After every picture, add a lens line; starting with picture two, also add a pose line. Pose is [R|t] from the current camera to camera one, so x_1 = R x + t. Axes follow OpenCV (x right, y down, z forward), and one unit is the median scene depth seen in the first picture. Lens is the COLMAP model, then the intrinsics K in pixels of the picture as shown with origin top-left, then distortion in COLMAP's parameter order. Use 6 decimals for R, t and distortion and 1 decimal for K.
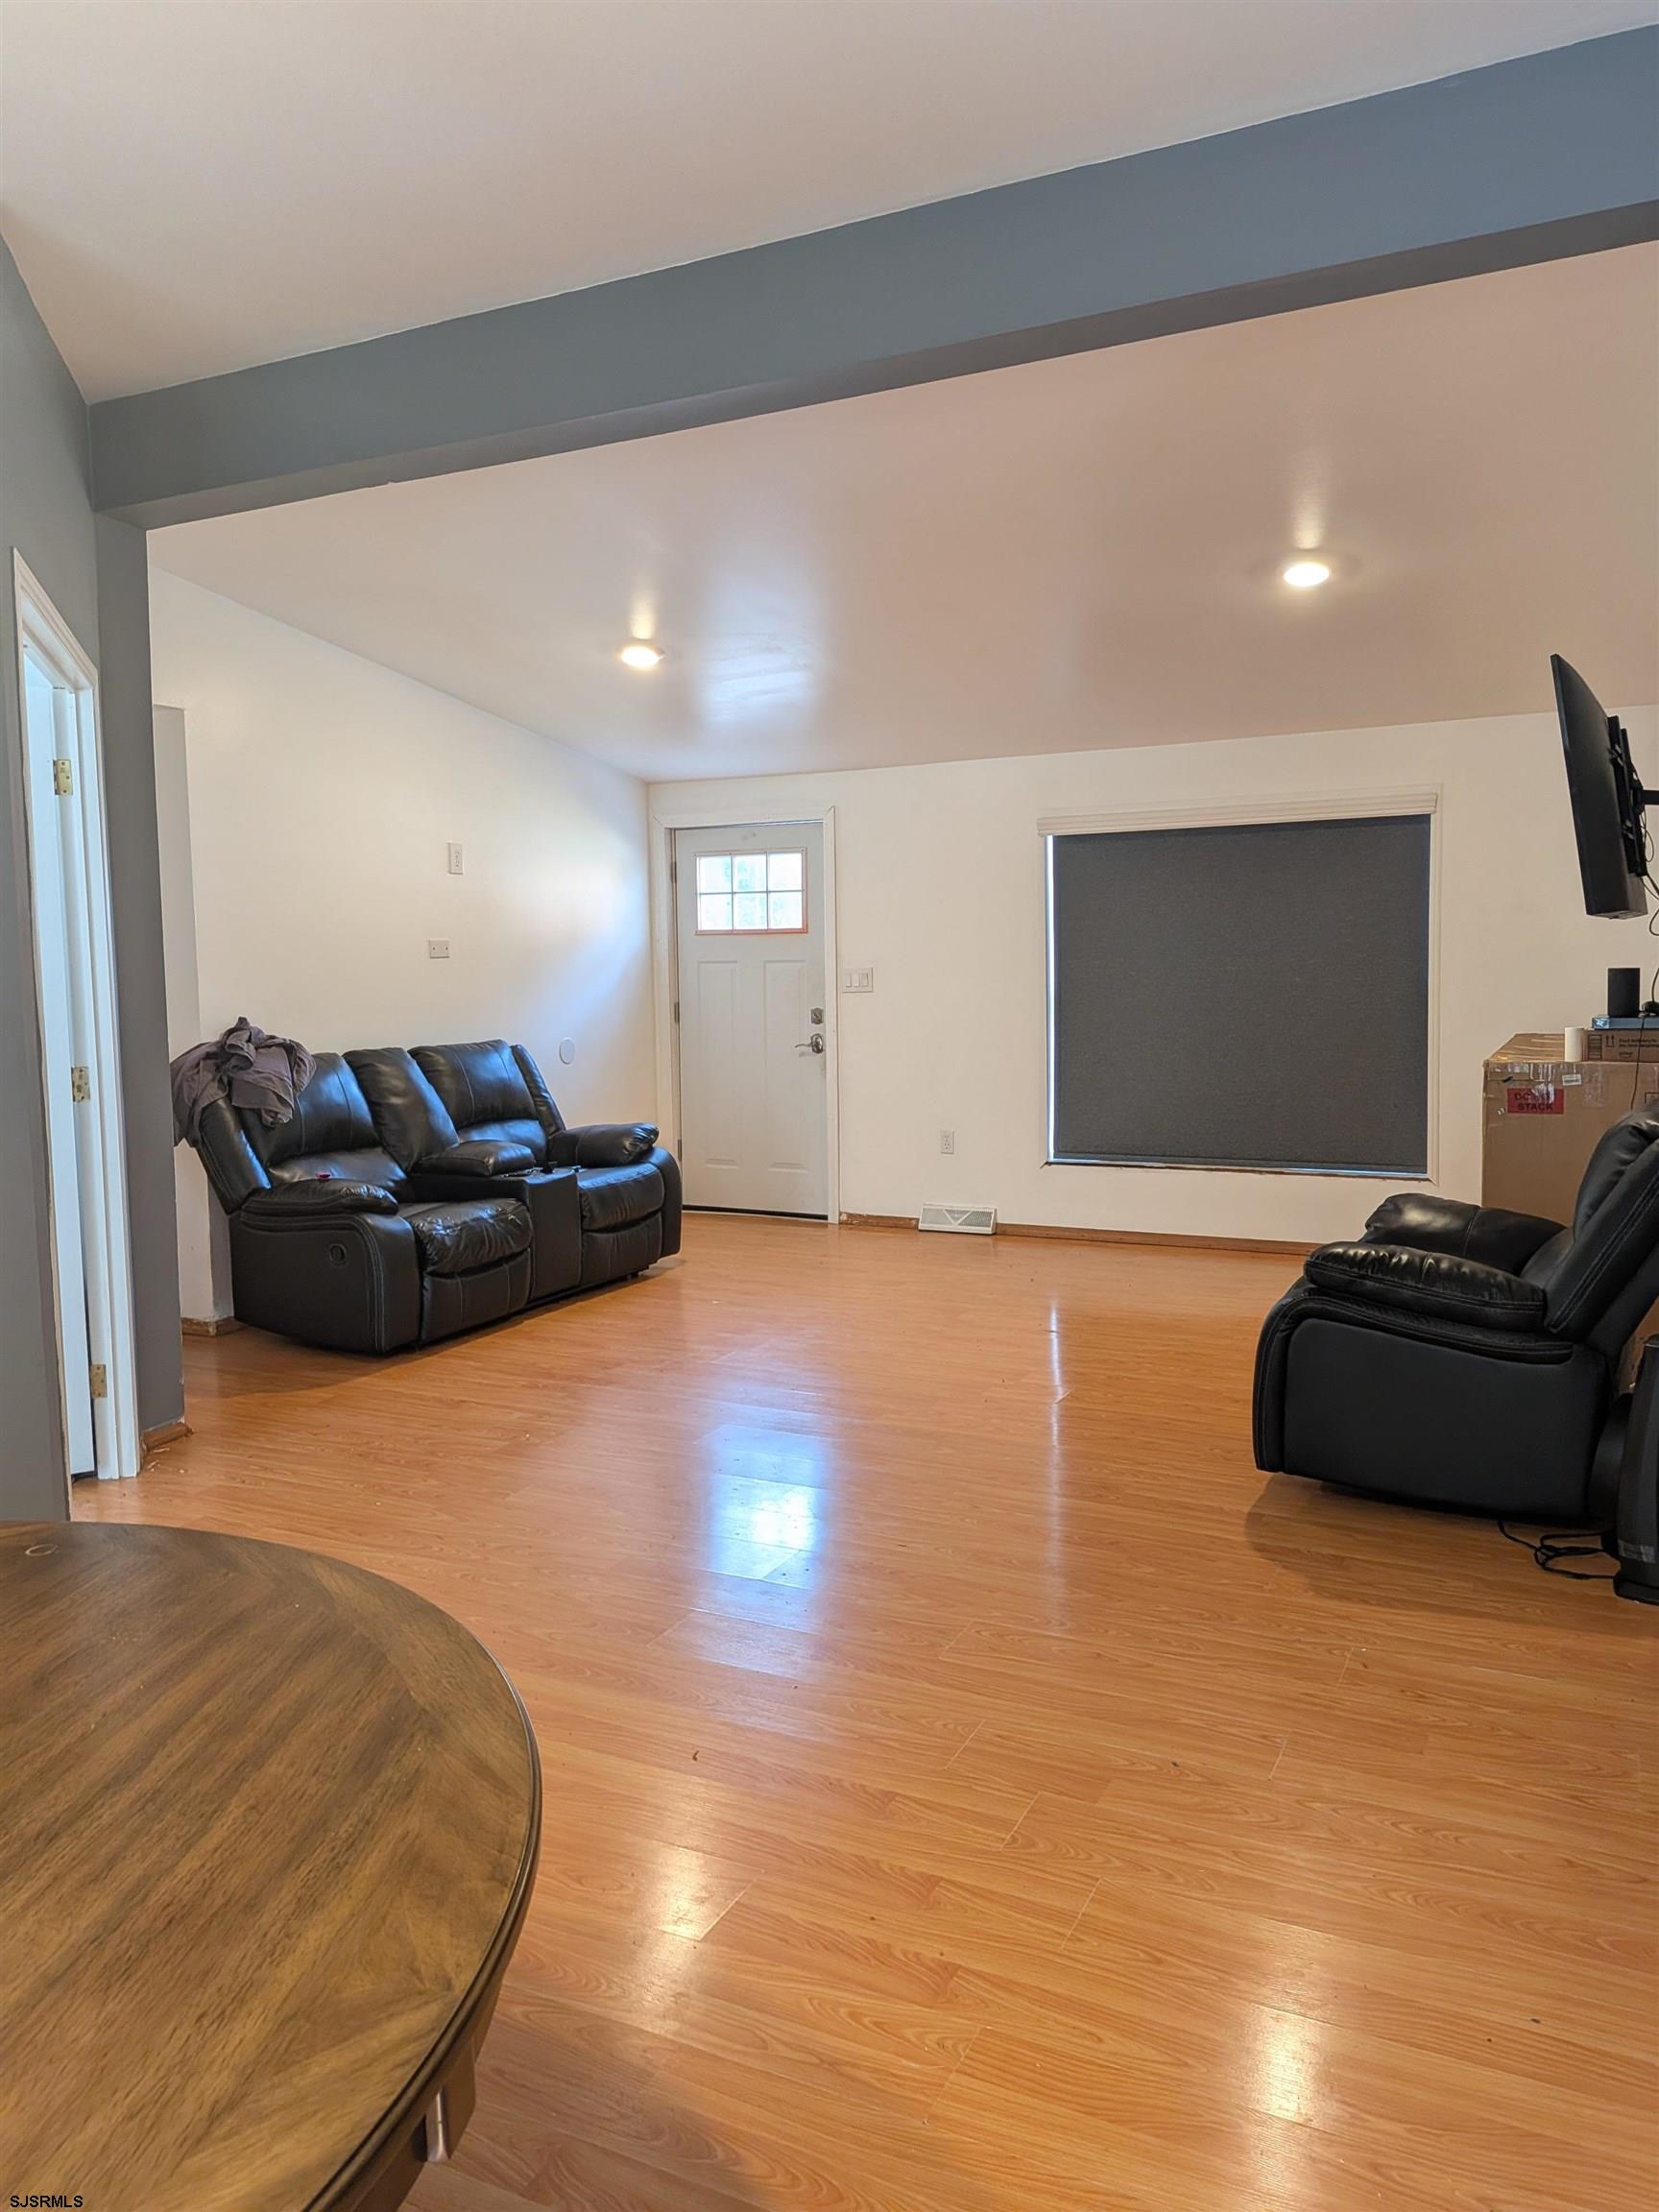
lens RADIAL K [[1592.4, 0, 817.9], [0, 1592.4, 1076.7], [0, 0, 1]] dist [0.001237, -0.000293]
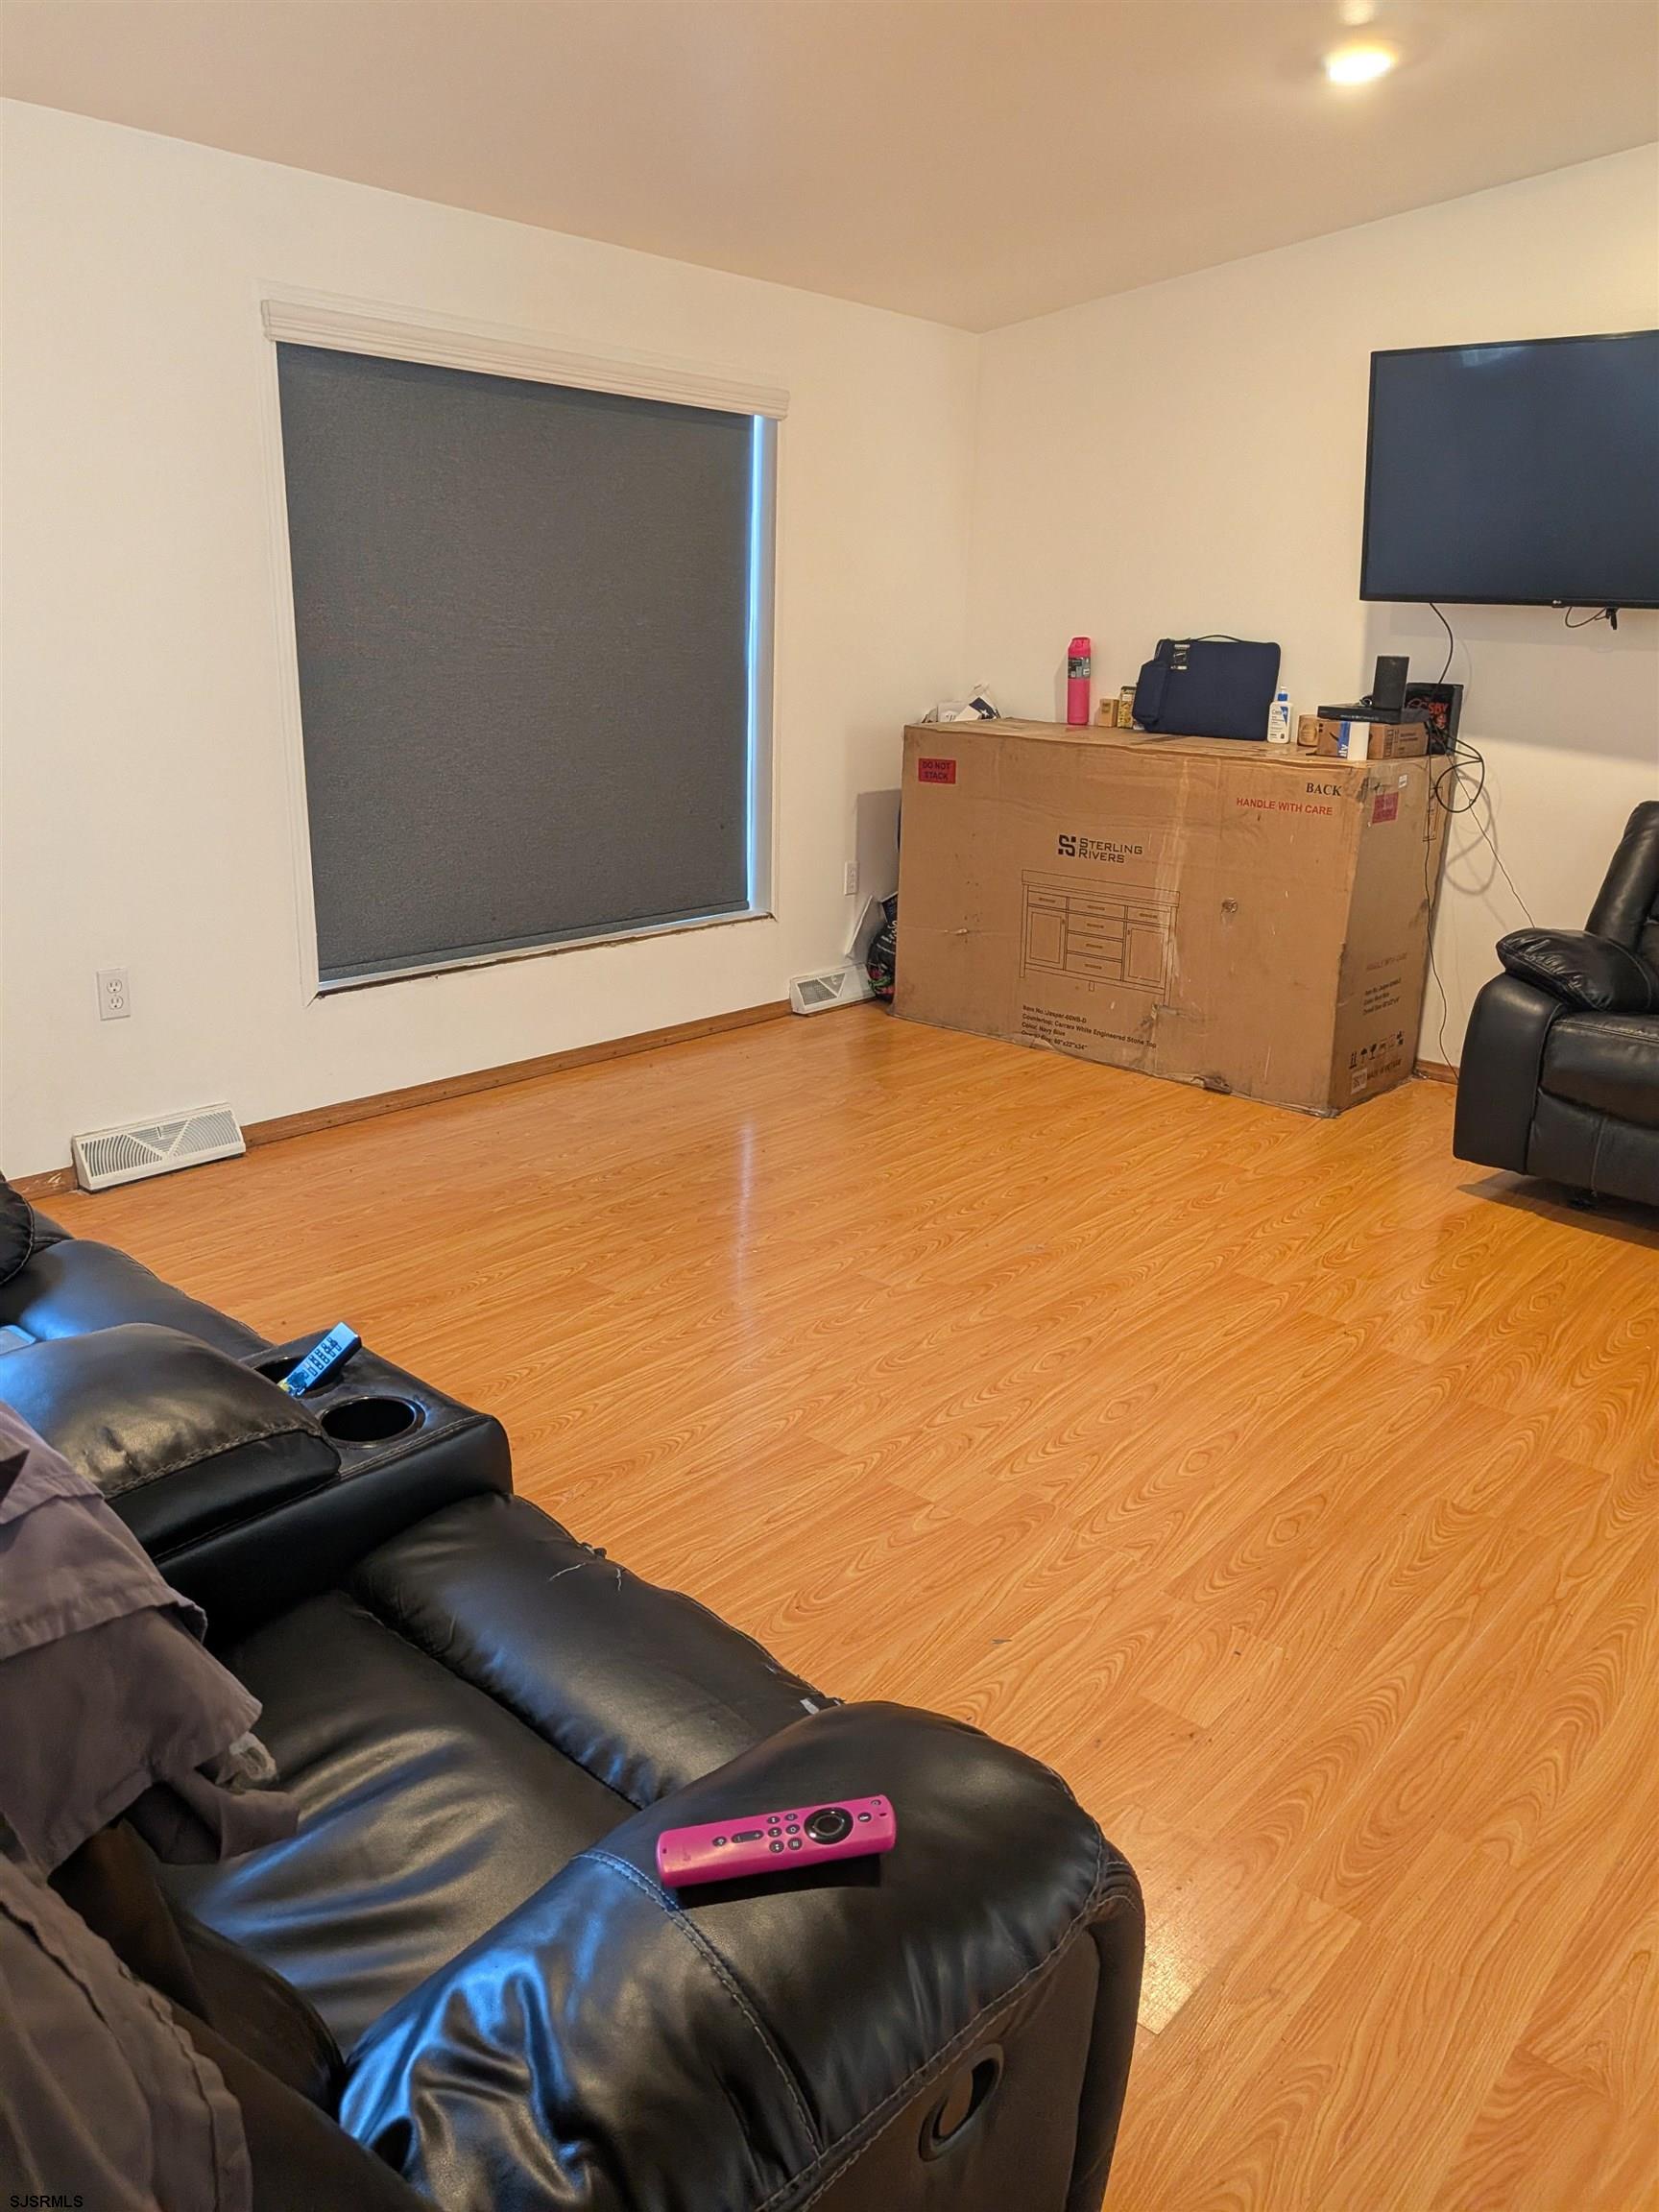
lens RADIAL K [[1589.1, 0, 844.3], [0, 1589.1, 1105.2], [0, 0, 1]] dist [0.038871, -0.052828]
pose [[0.244878, -0.267034, 0.932056, -0.379858], [0.038993, 0.963259, 0.265729, -0.054641], [-0.968770, -0.028727, 0.246293, 0.795993]]
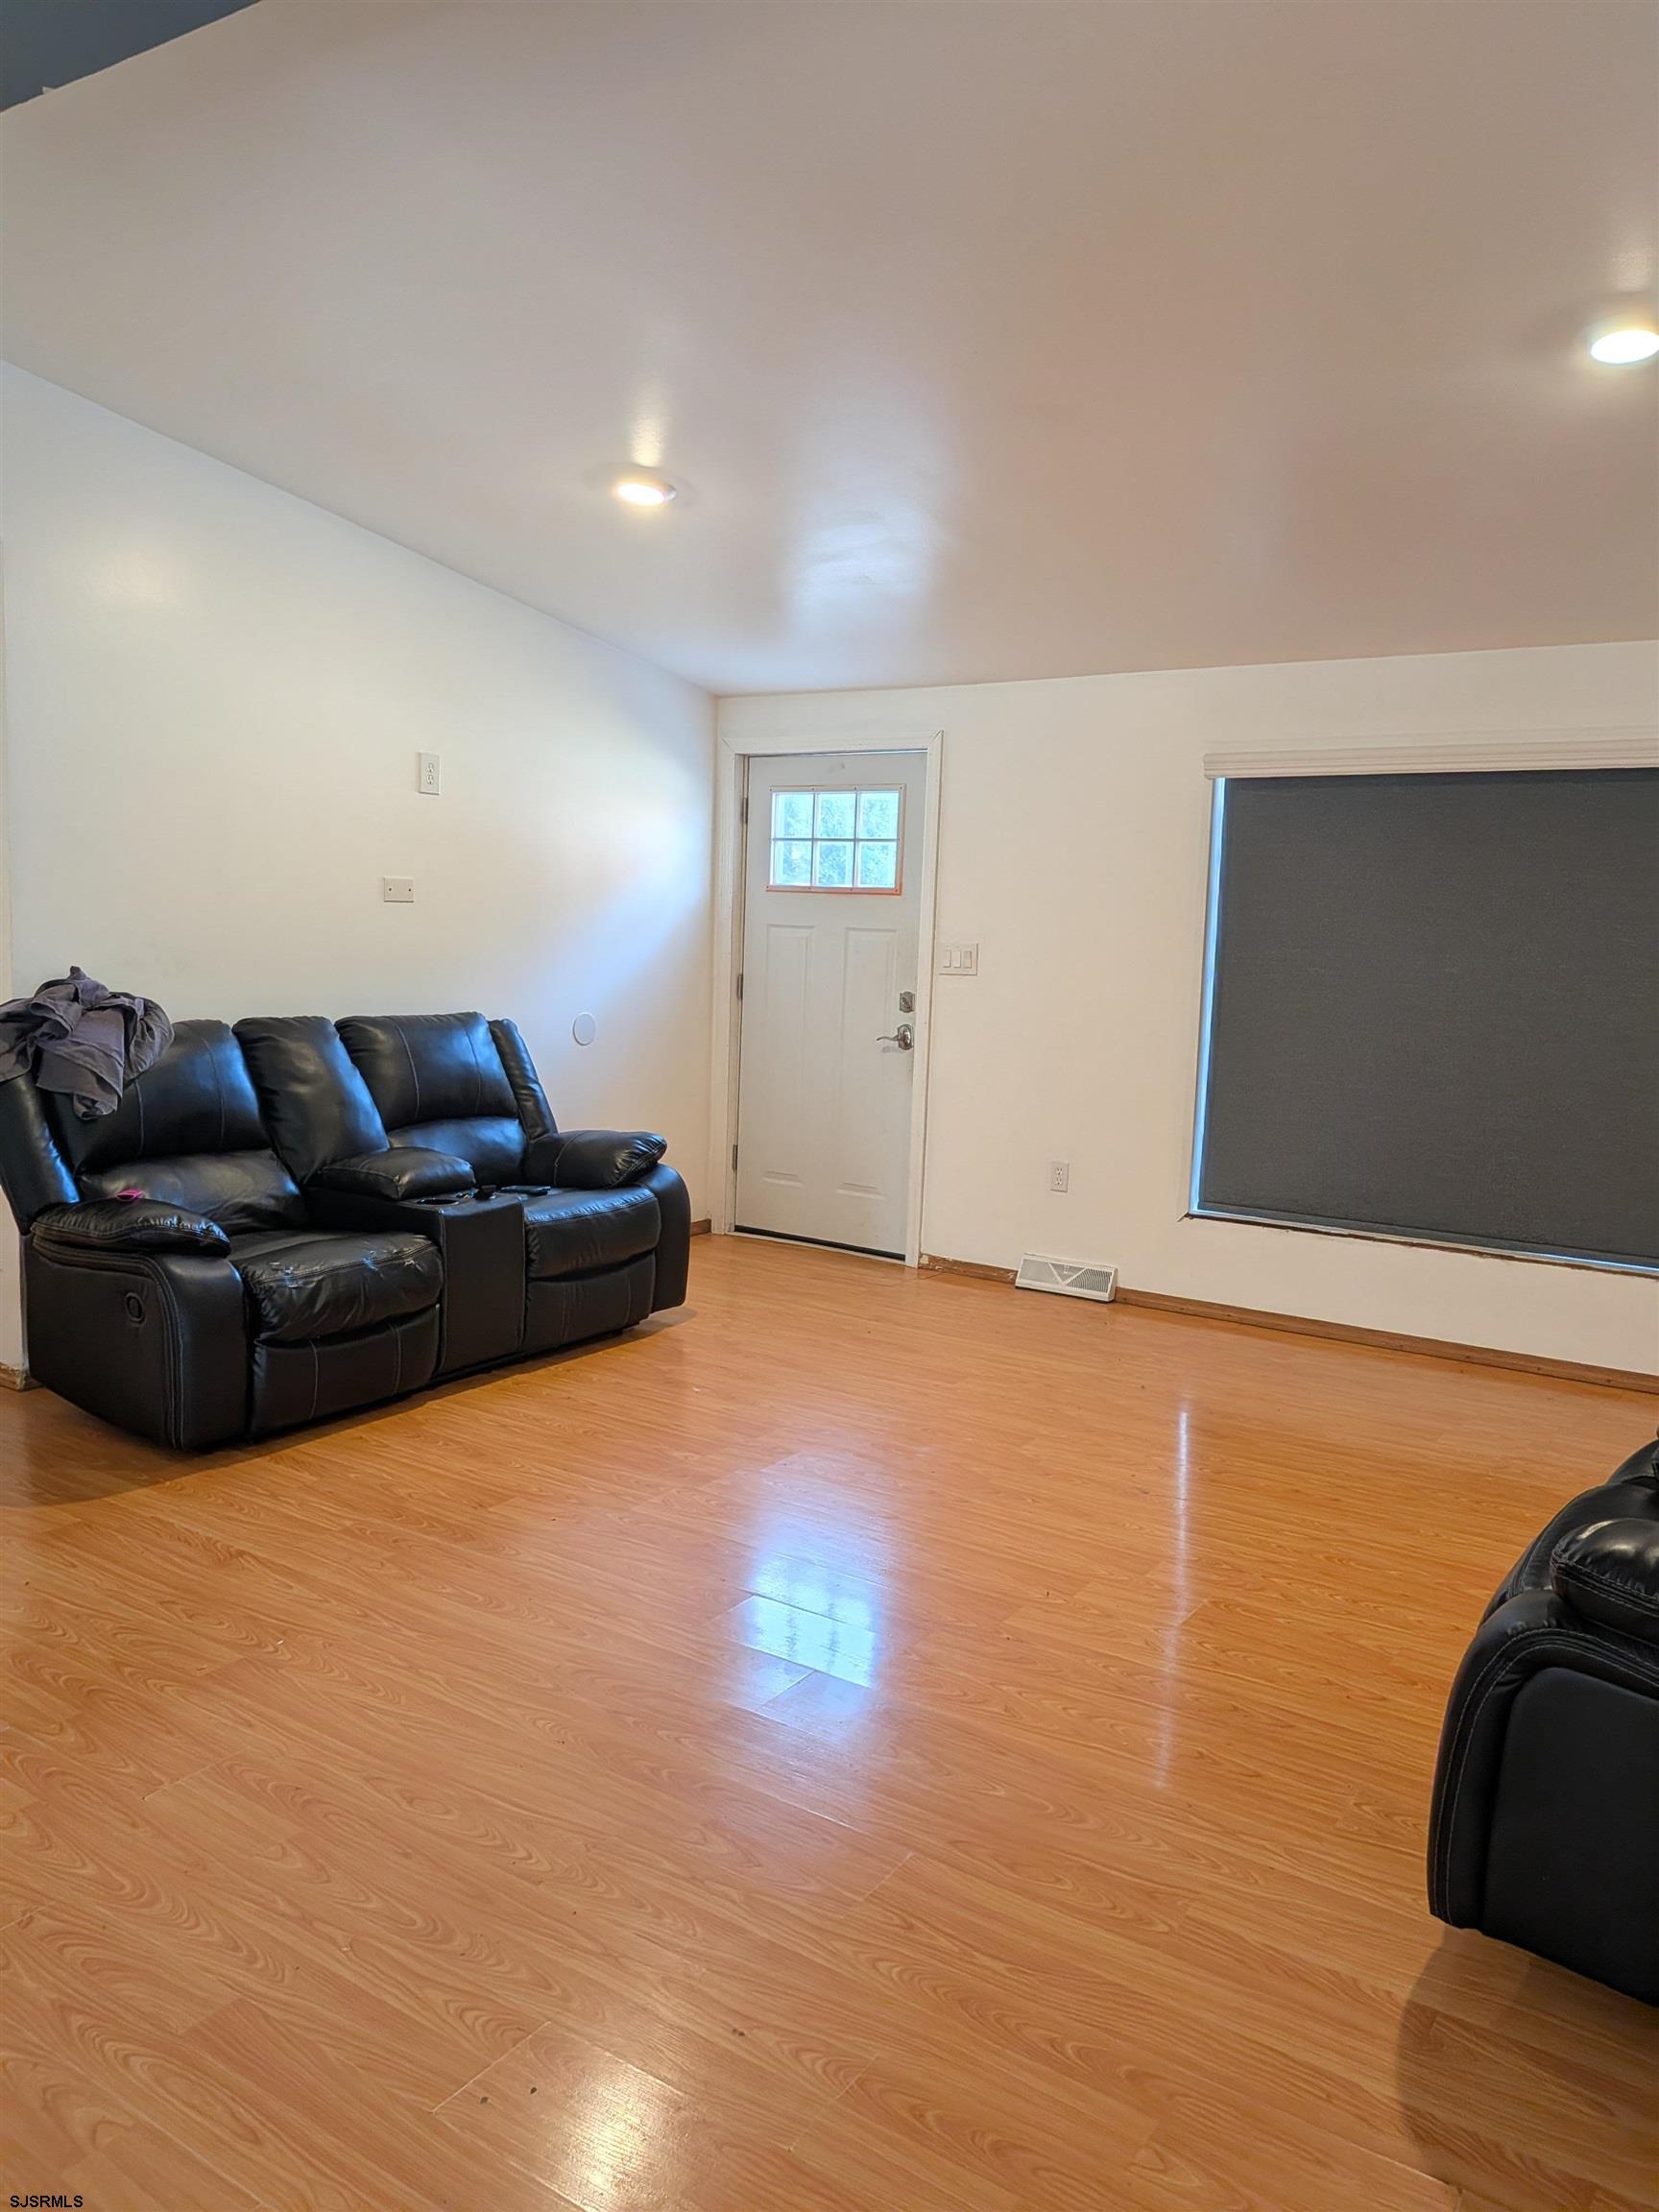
lens RADIAL K [[1589.1, 0, 844.3], [0, 1589.1, 1105.2], [0, 0, 1]] dist [0.038871, -0.052828]
pose [[0.991758, 0.064341, -0.110800, 0.072115], [-0.059825, 0.997256, 0.043617, -0.024322], [0.113302, -0.036629, 0.992885, 0.268876]]
